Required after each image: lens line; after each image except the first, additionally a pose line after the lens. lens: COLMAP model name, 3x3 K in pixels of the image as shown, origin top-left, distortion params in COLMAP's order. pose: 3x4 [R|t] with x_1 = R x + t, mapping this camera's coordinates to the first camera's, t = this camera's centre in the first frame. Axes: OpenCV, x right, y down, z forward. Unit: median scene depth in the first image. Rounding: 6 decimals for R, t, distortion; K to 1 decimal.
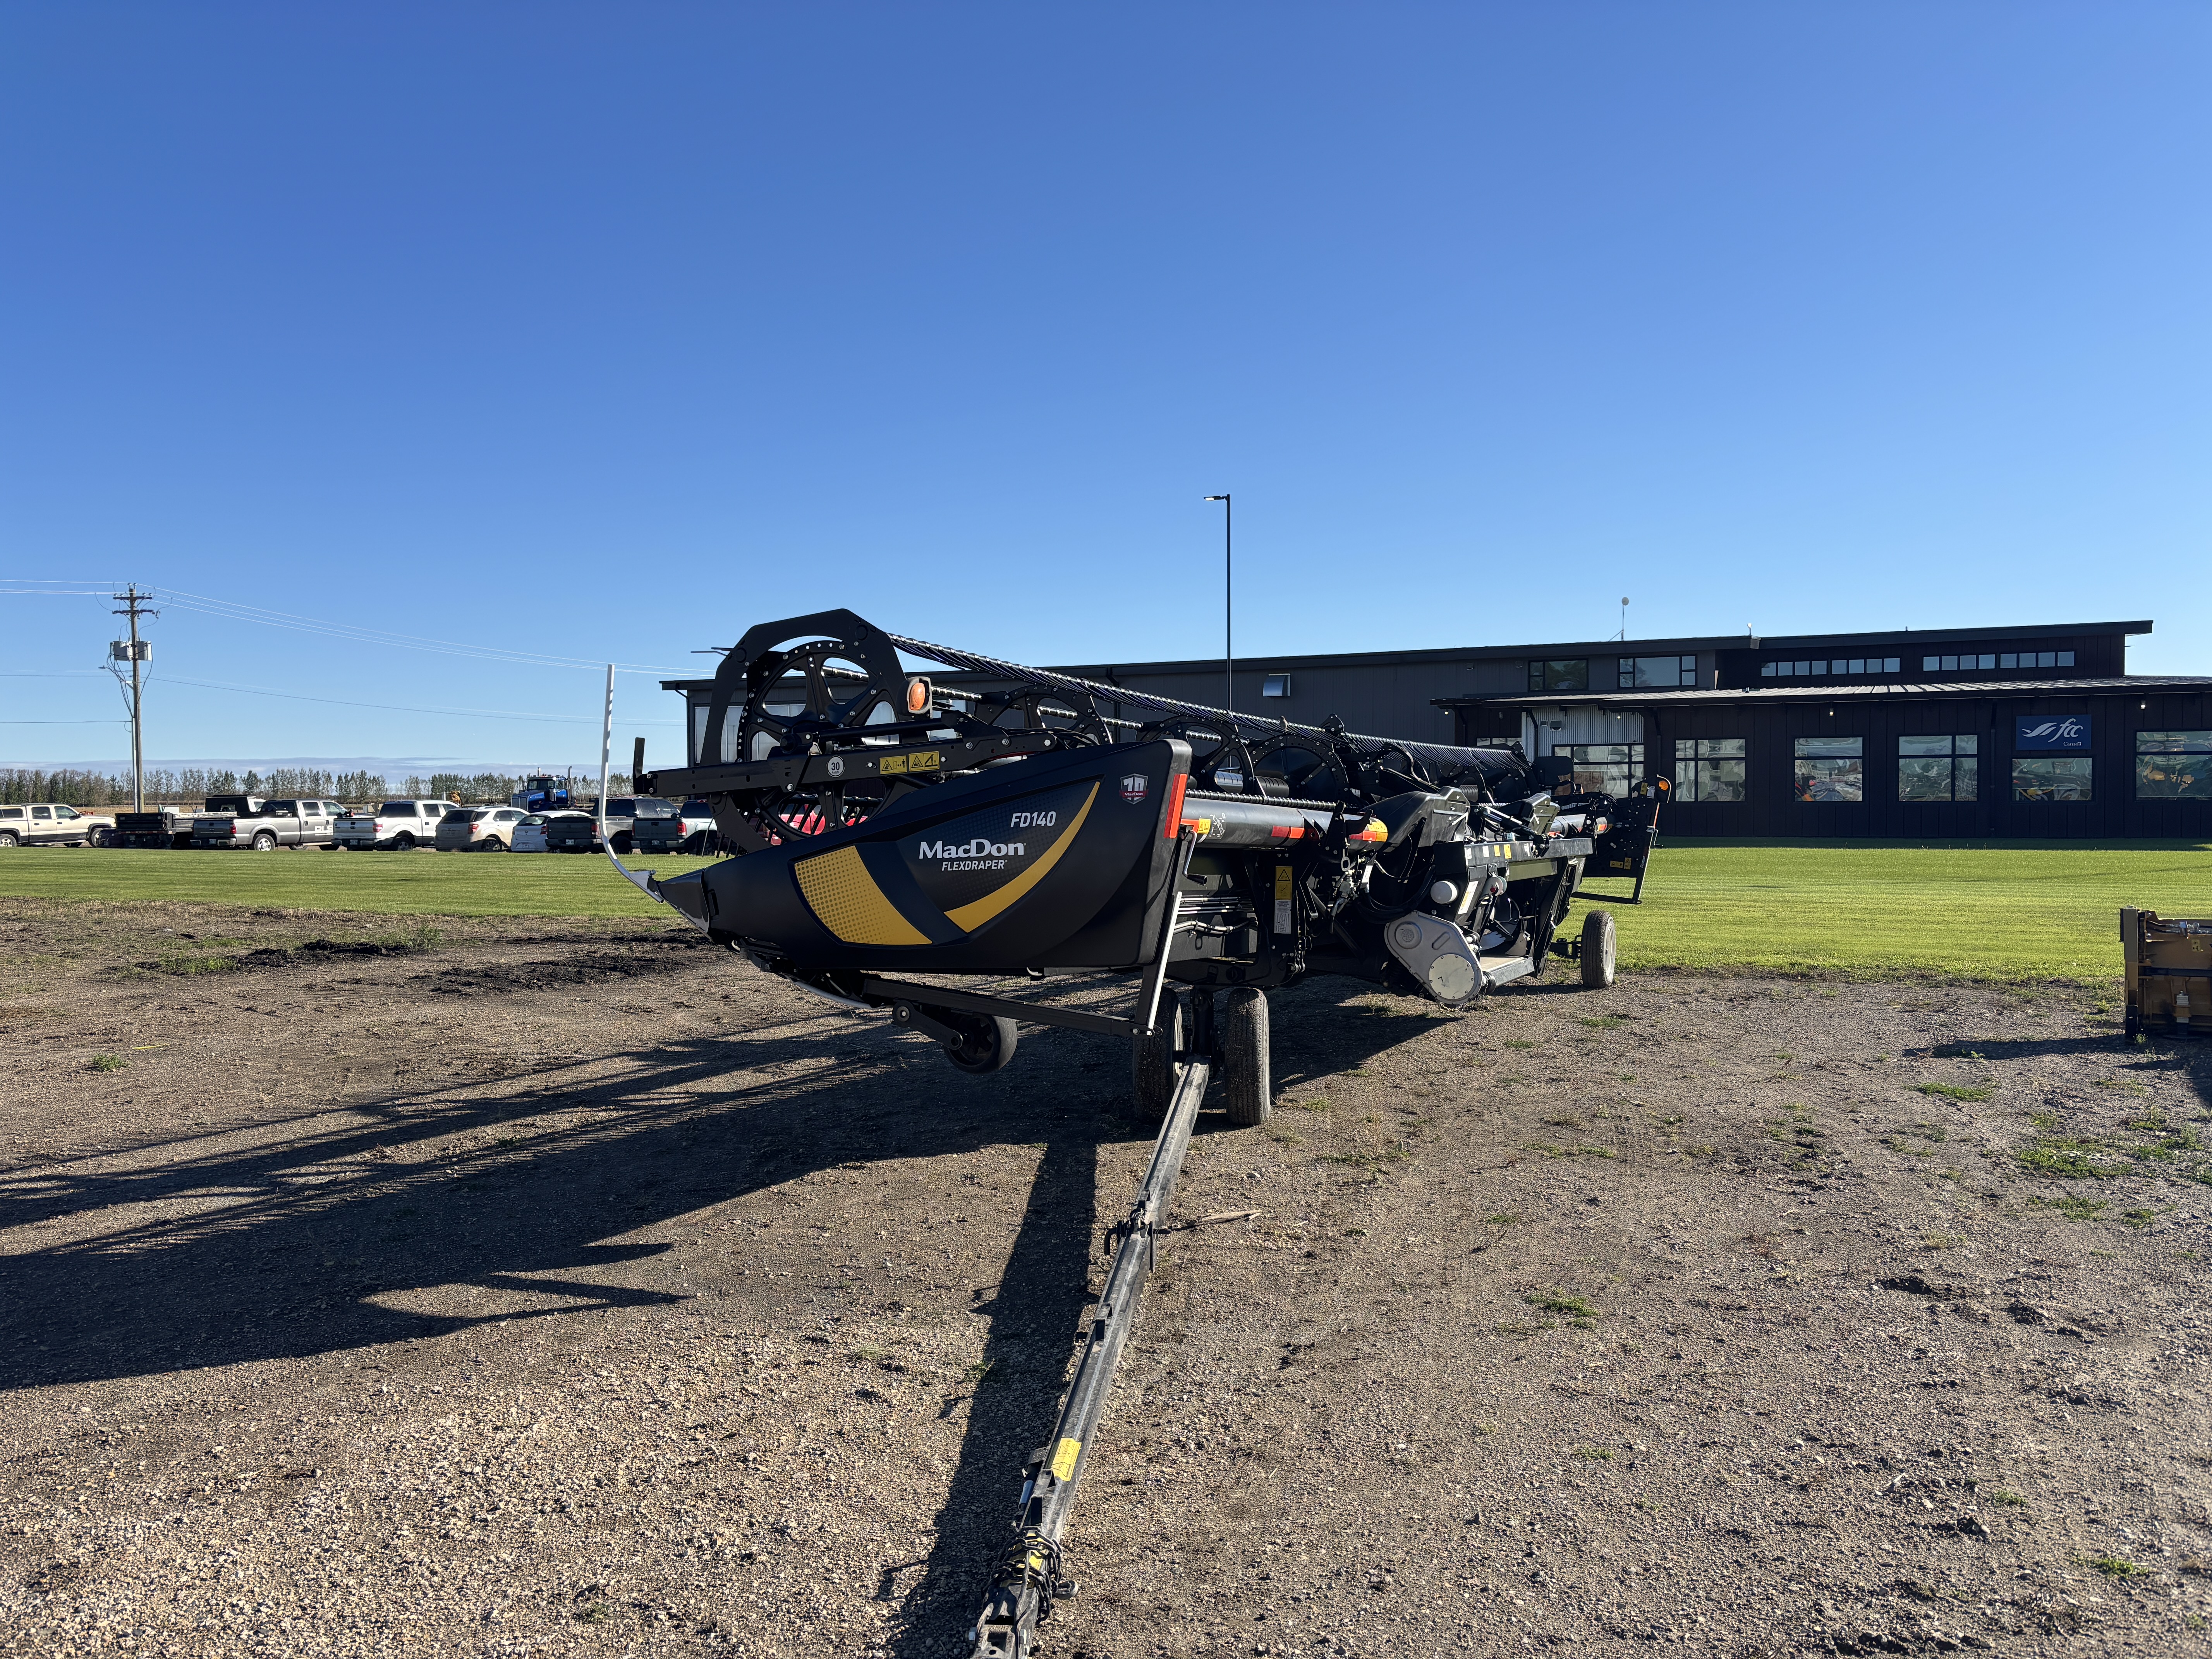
lens RADIAL K [[1665.7, 0, 1109.9], [0, 1665.7, 834.3], [0, 0, 1]] dist [0.044796, -0.061882]
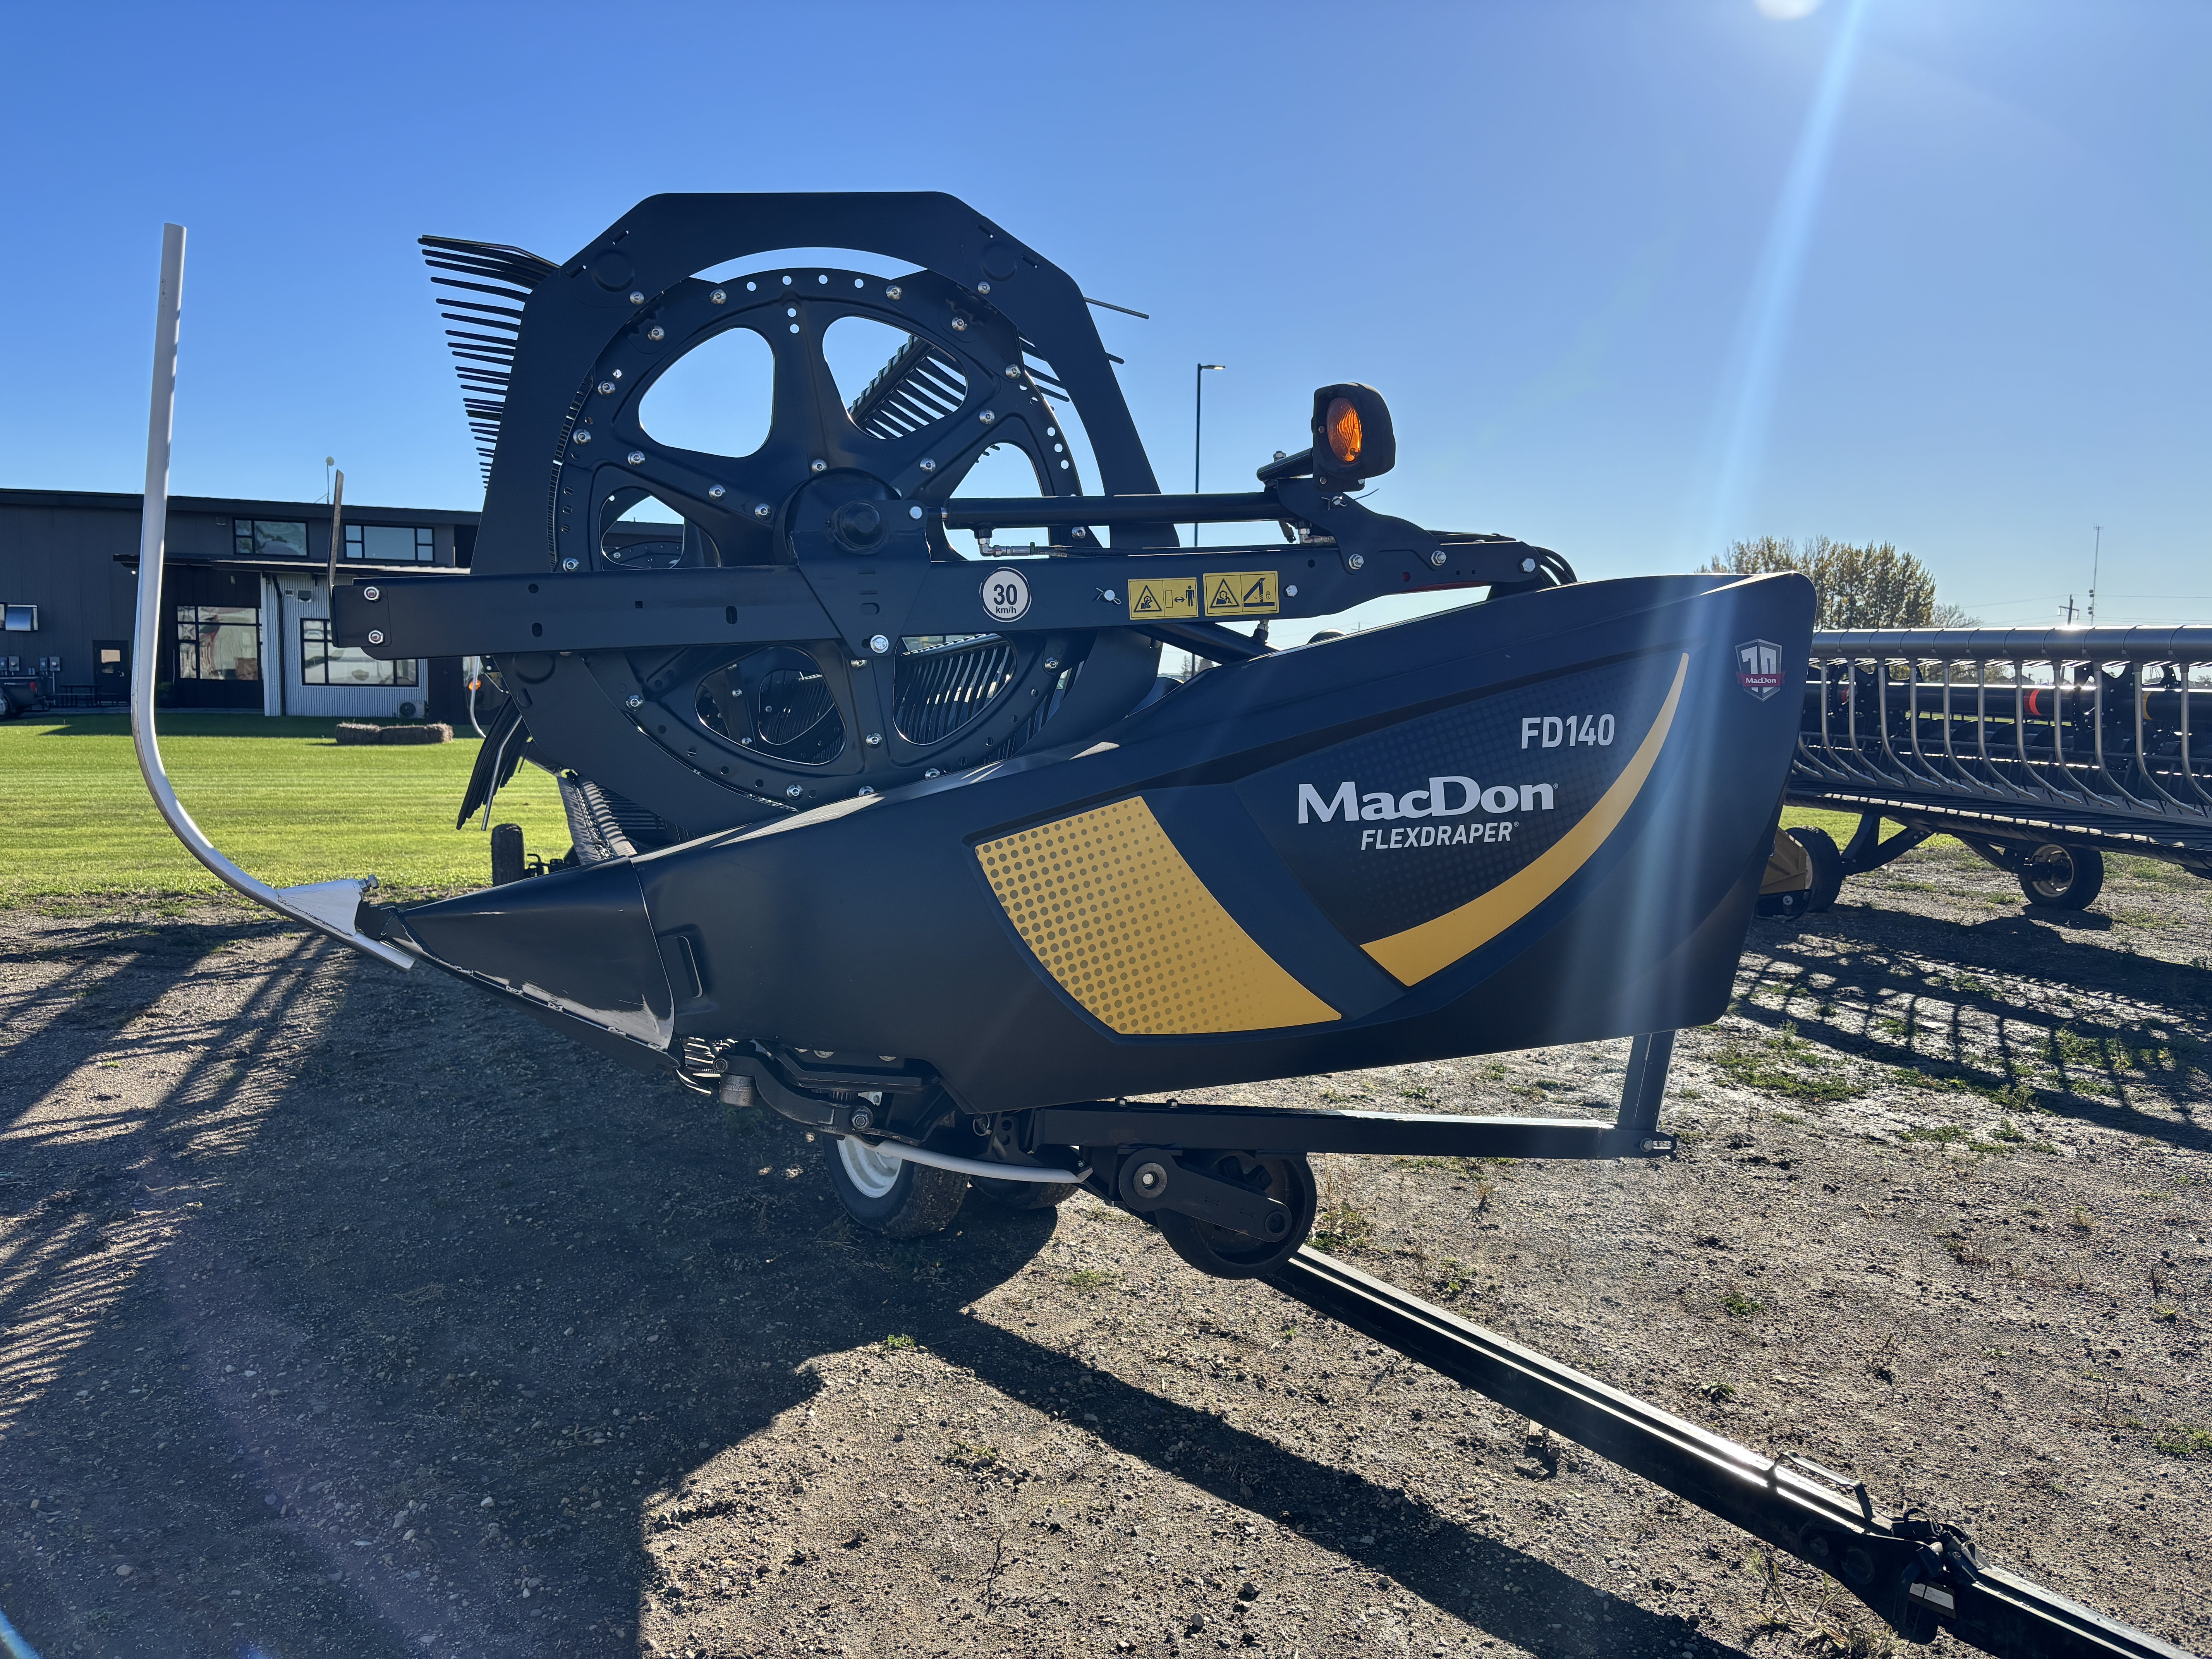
lens RADIAL K [[1665.7, 0, 1110.5], [0, 1665.7, 833.3], [0, 0, 1]] dist [0.044796, -0.061882]
pose [[0.711559, -0.045174, 0.701173, -0.413330], [-0.002163, 0.997785, 0.066479, -0.010180], [-0.702623, -0.048820, 0.709885, 0.679114]]
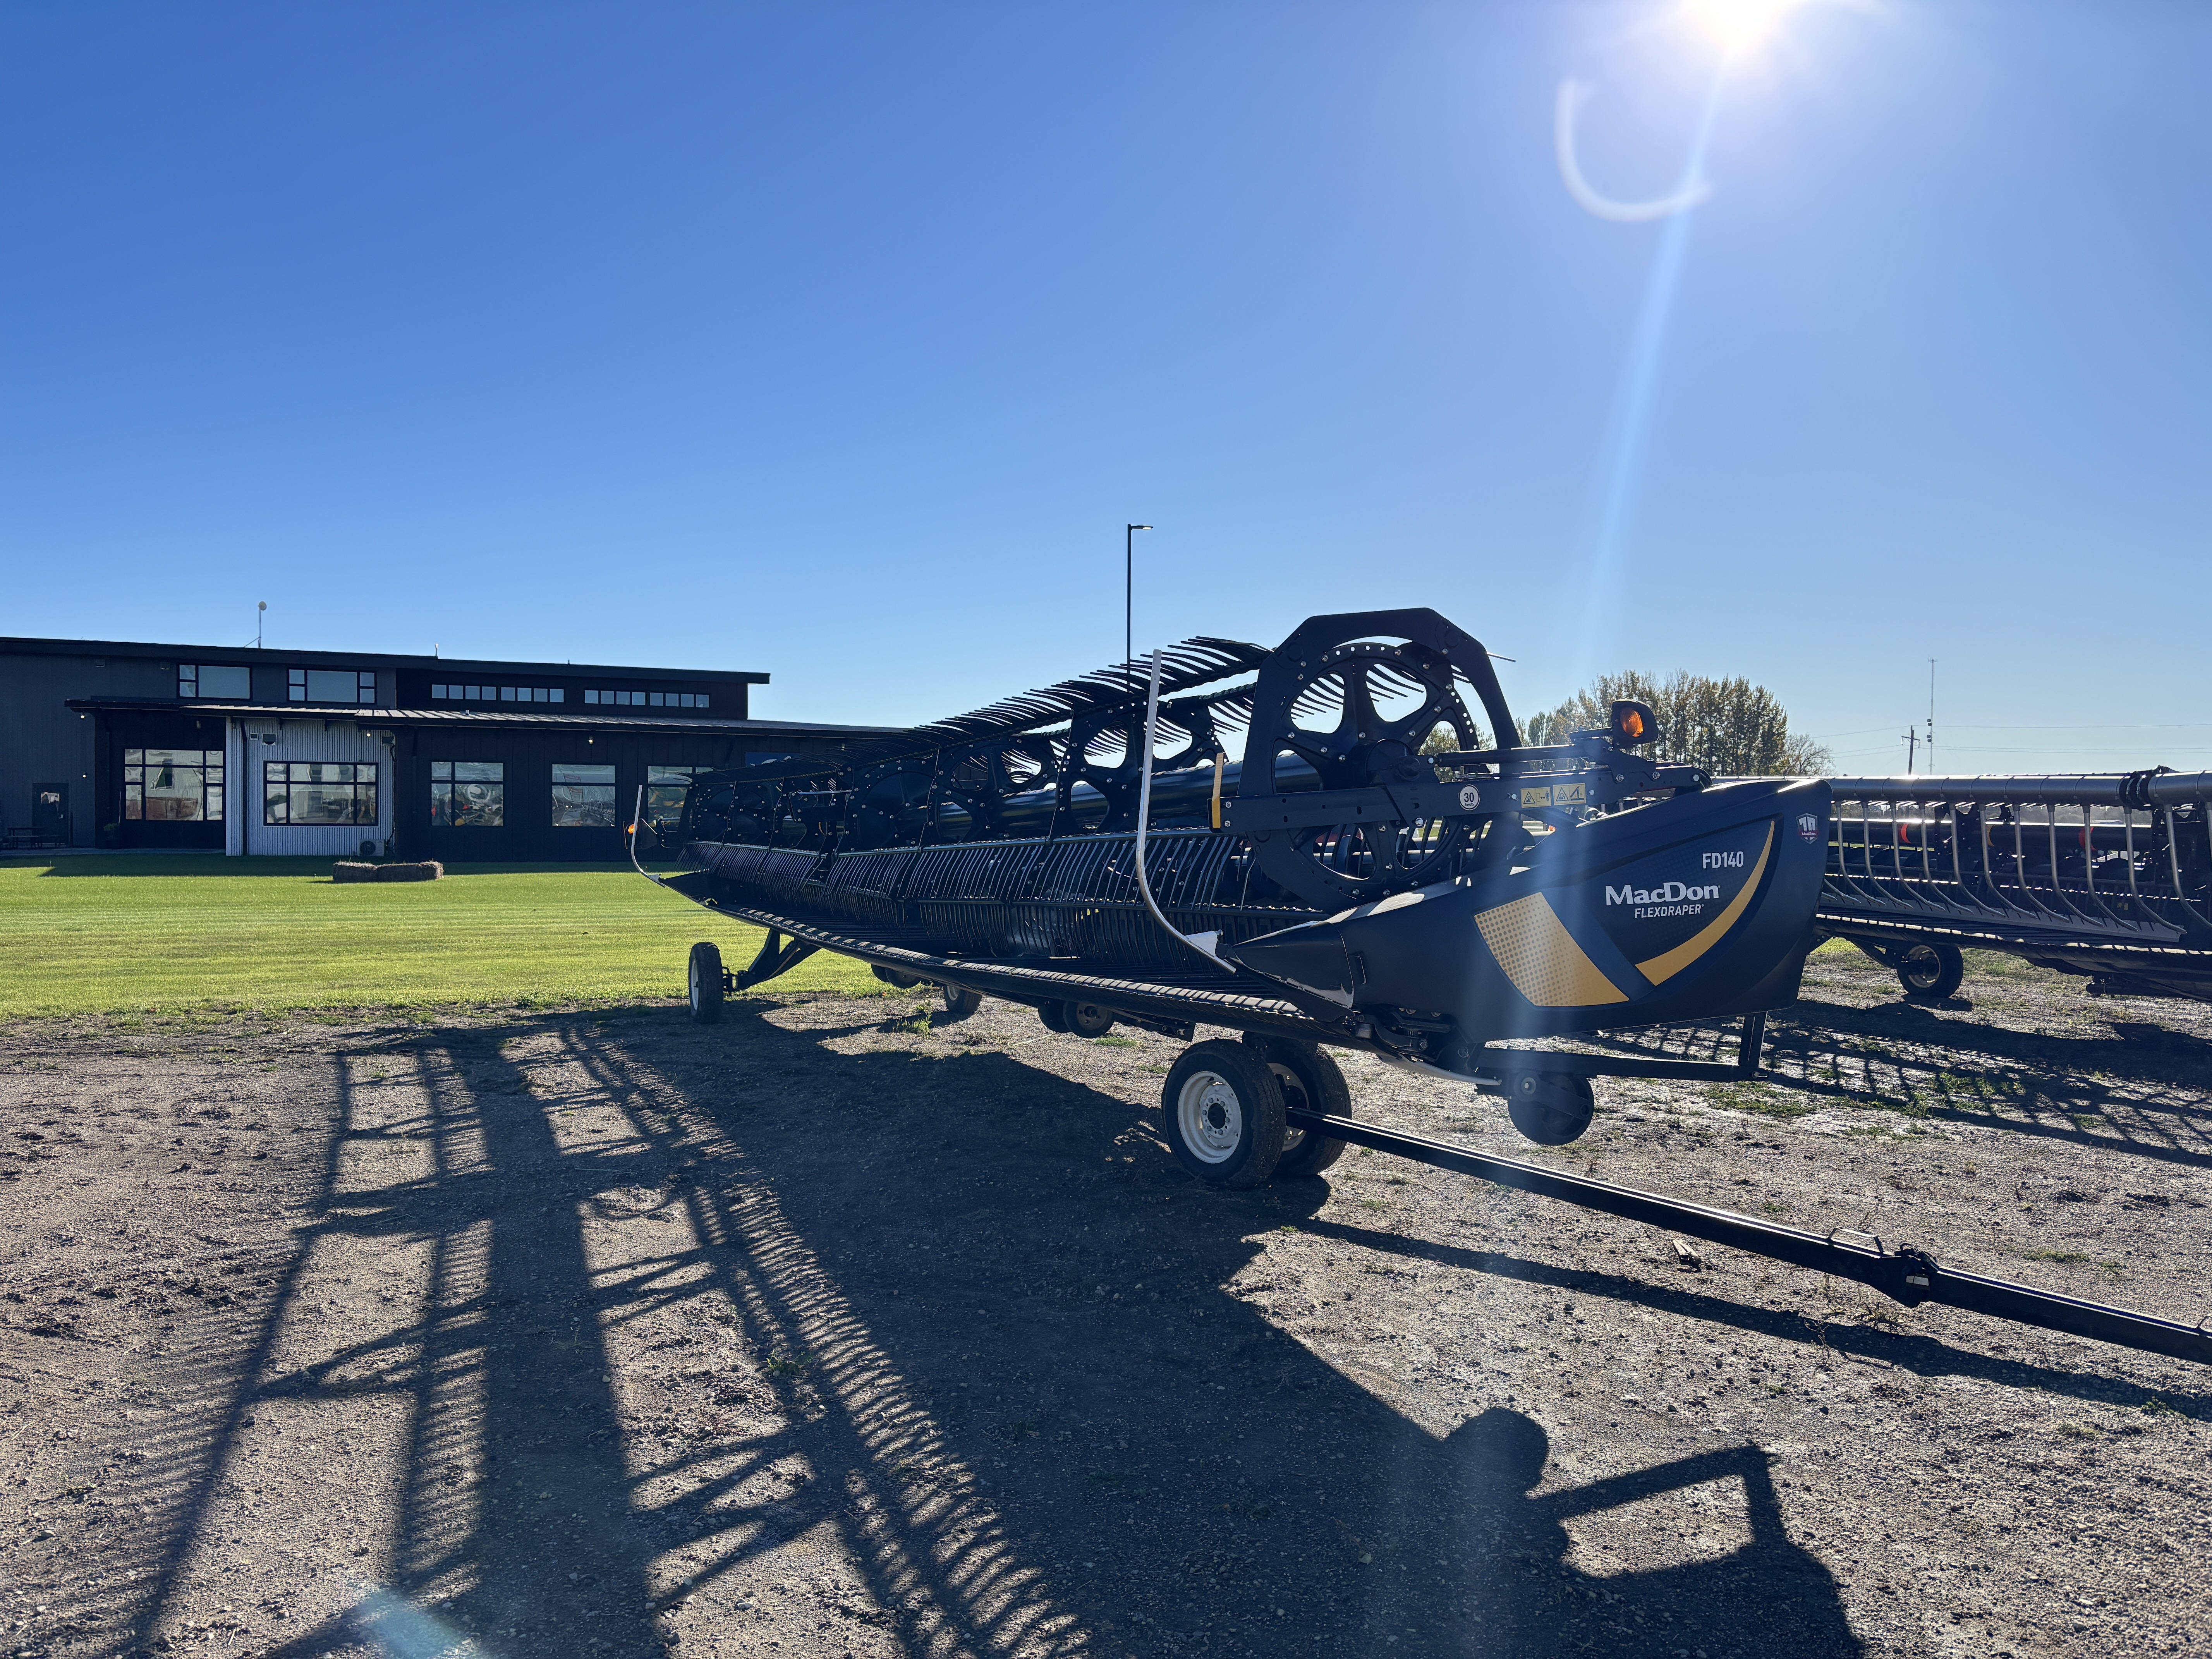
lens RADIAL K [[1665.7, 0, 1097.8], [0, 1665.7, 830.5], [0, 0, 1]] dist [0.044796, -0.061882]
pose [[0.665058, 0.004406, 0.746779, -0.890340], [0.007334, 0.999896, -0.012431, -0.014909], [-0.746756, 0.013745, 0.664956, 0.565187]]
